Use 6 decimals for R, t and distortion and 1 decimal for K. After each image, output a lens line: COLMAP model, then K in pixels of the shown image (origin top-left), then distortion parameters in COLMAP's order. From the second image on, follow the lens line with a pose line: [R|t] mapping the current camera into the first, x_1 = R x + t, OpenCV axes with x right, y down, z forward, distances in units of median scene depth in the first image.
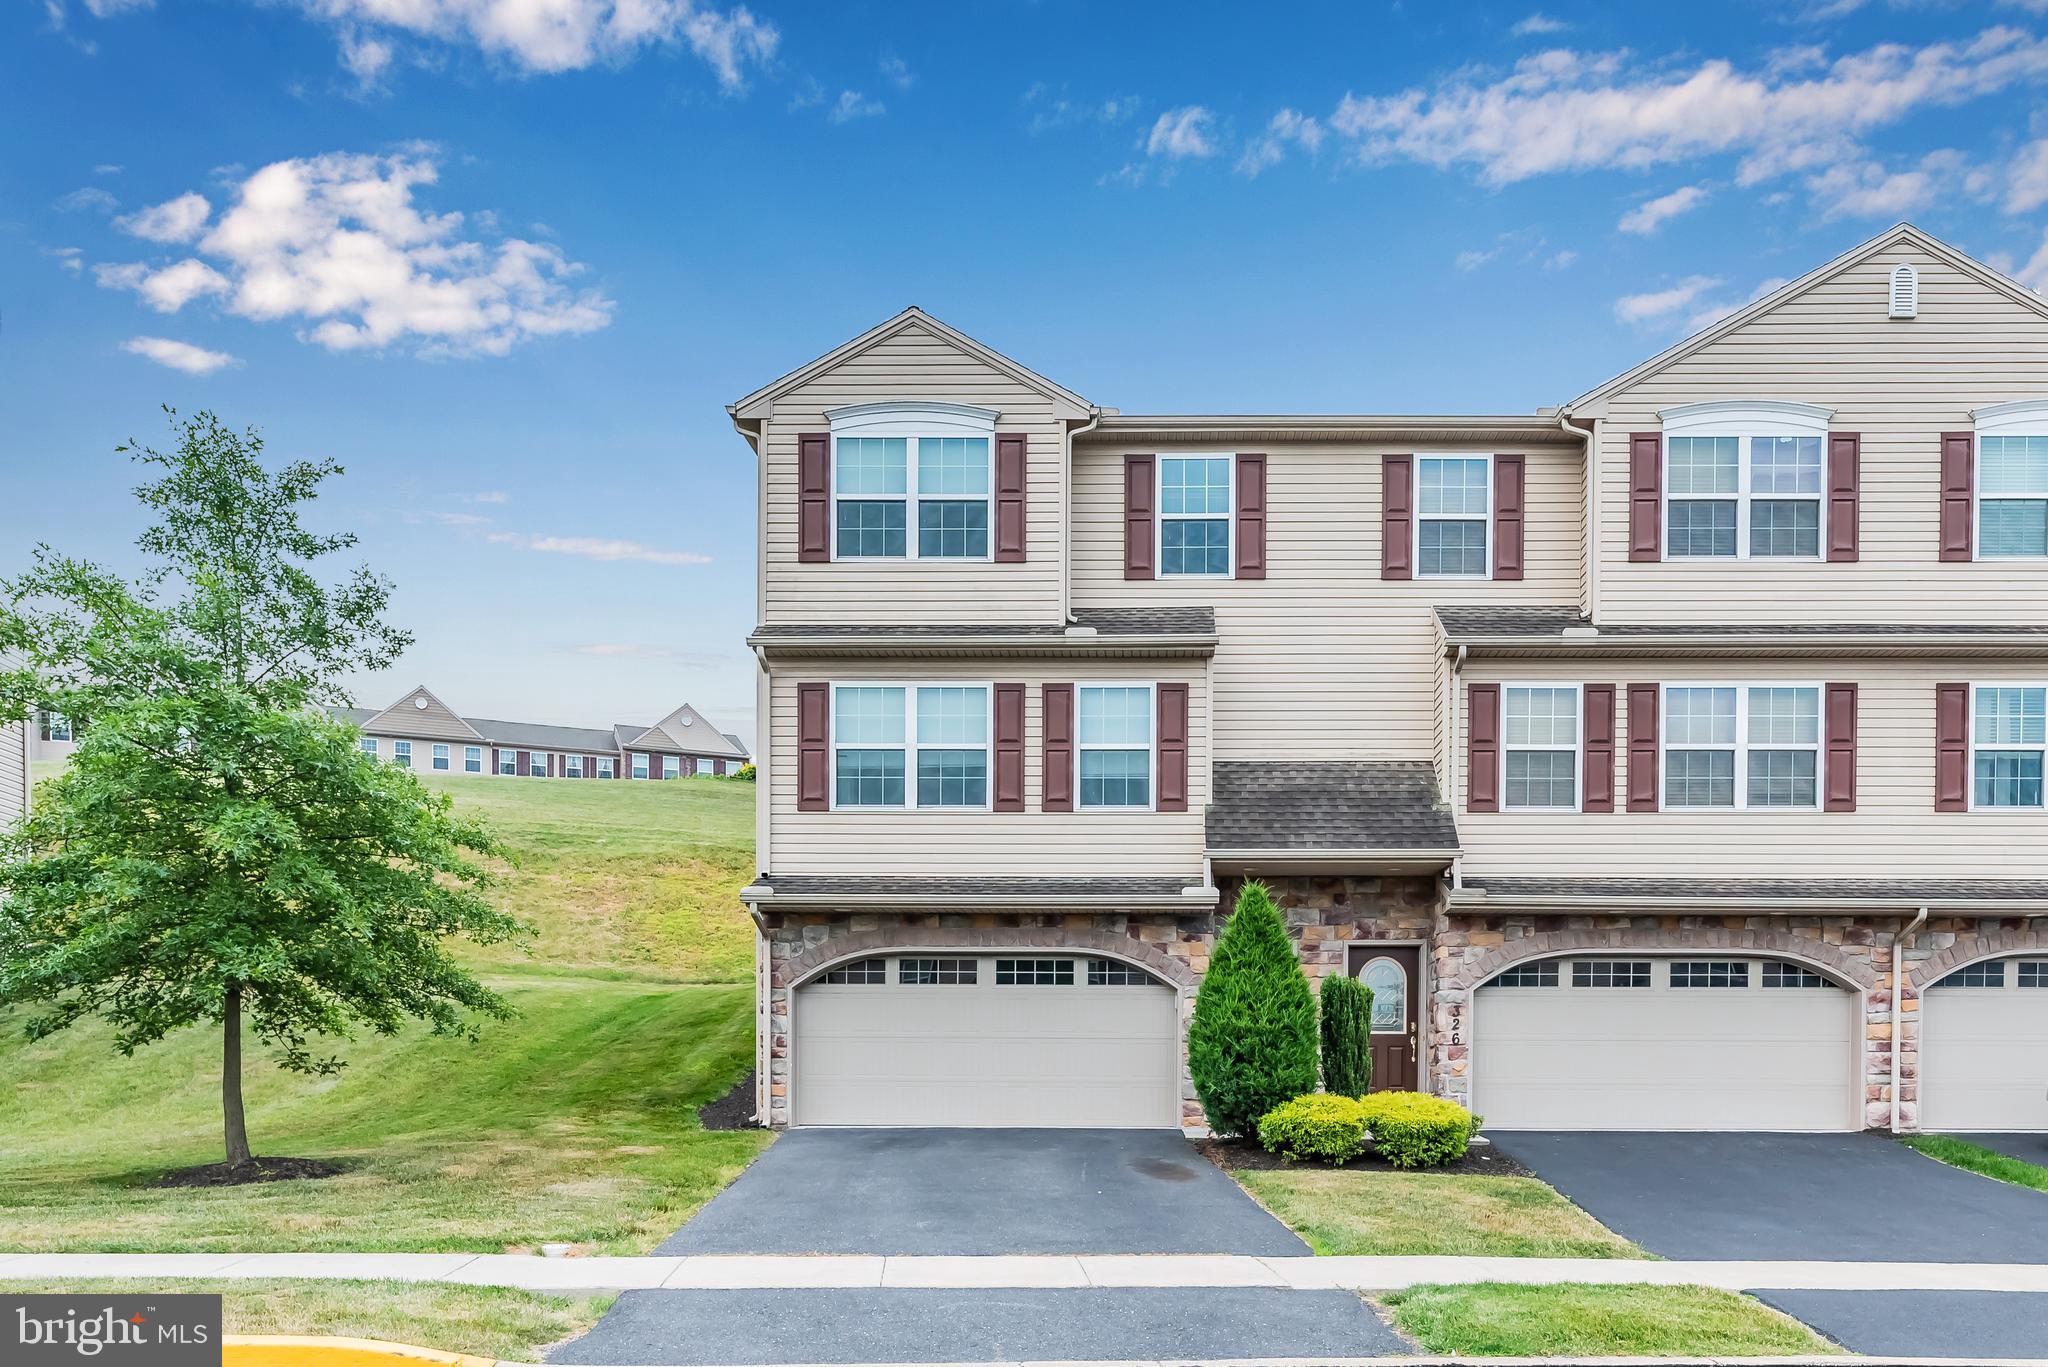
lens RADIAL K [[1003.3, 0, 1047.3], [0, 1003.3, 696.1], [0, 0, 1]] dist [-0.000262, -0.000200]
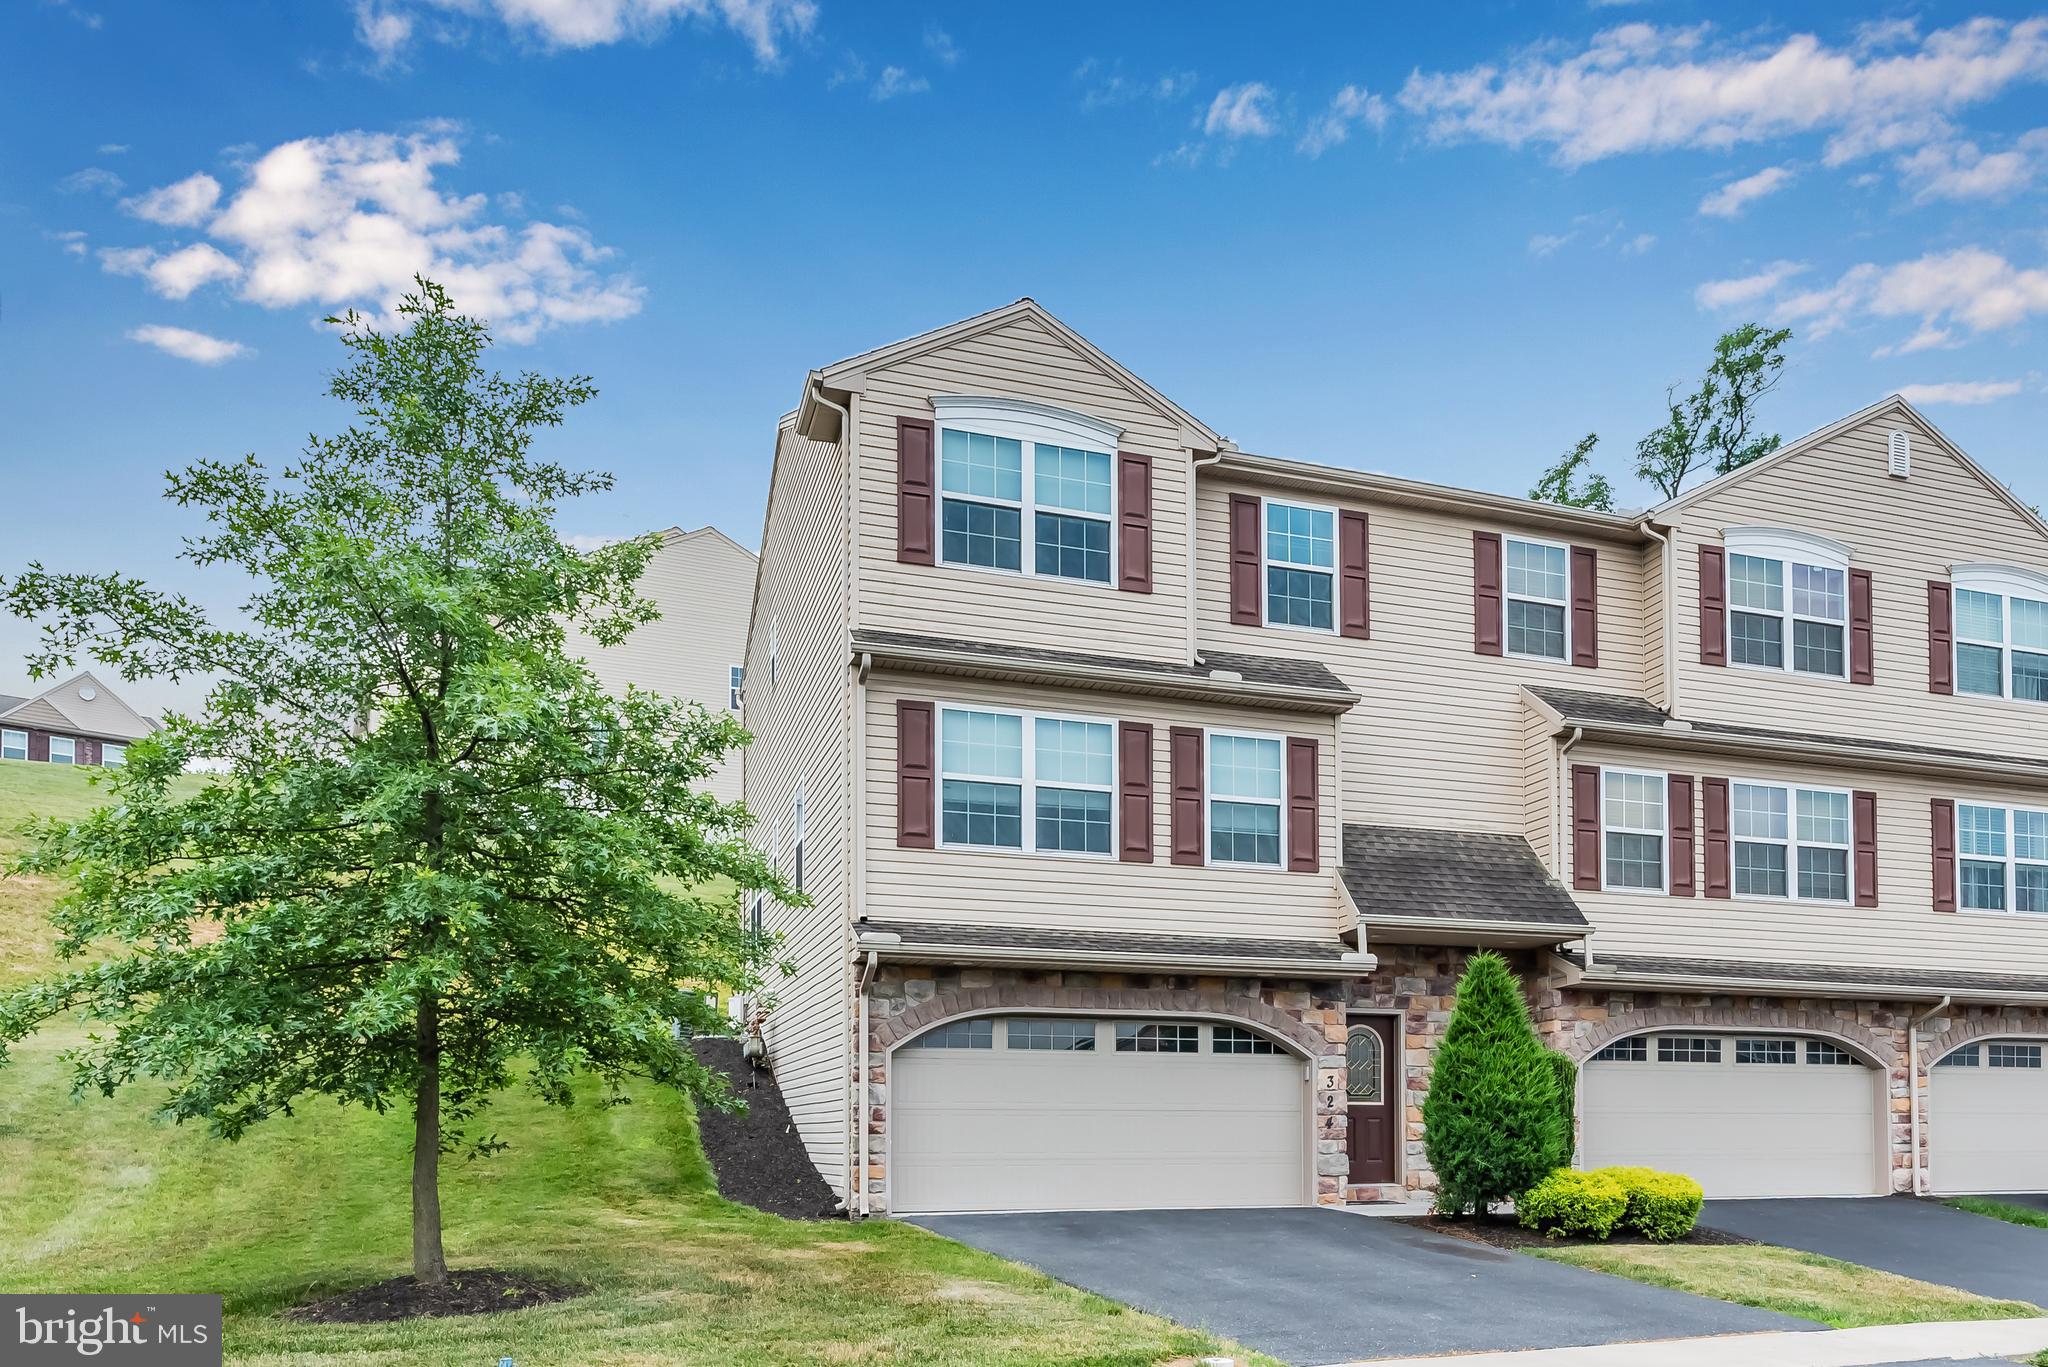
lens RADIAL K [[1097.7, 0, 1018.2], [0, 1097.7, 694.9], [0, 0, 1]] dist [-0.000240, -0.000968]
pose [[0.961727, 0.097238, 0.256176, -0.423006], [-0.089658, 0.995123, -0.041130, 0.013918], [-0.258926, 0.016587, 0.965755, 0.053181]]
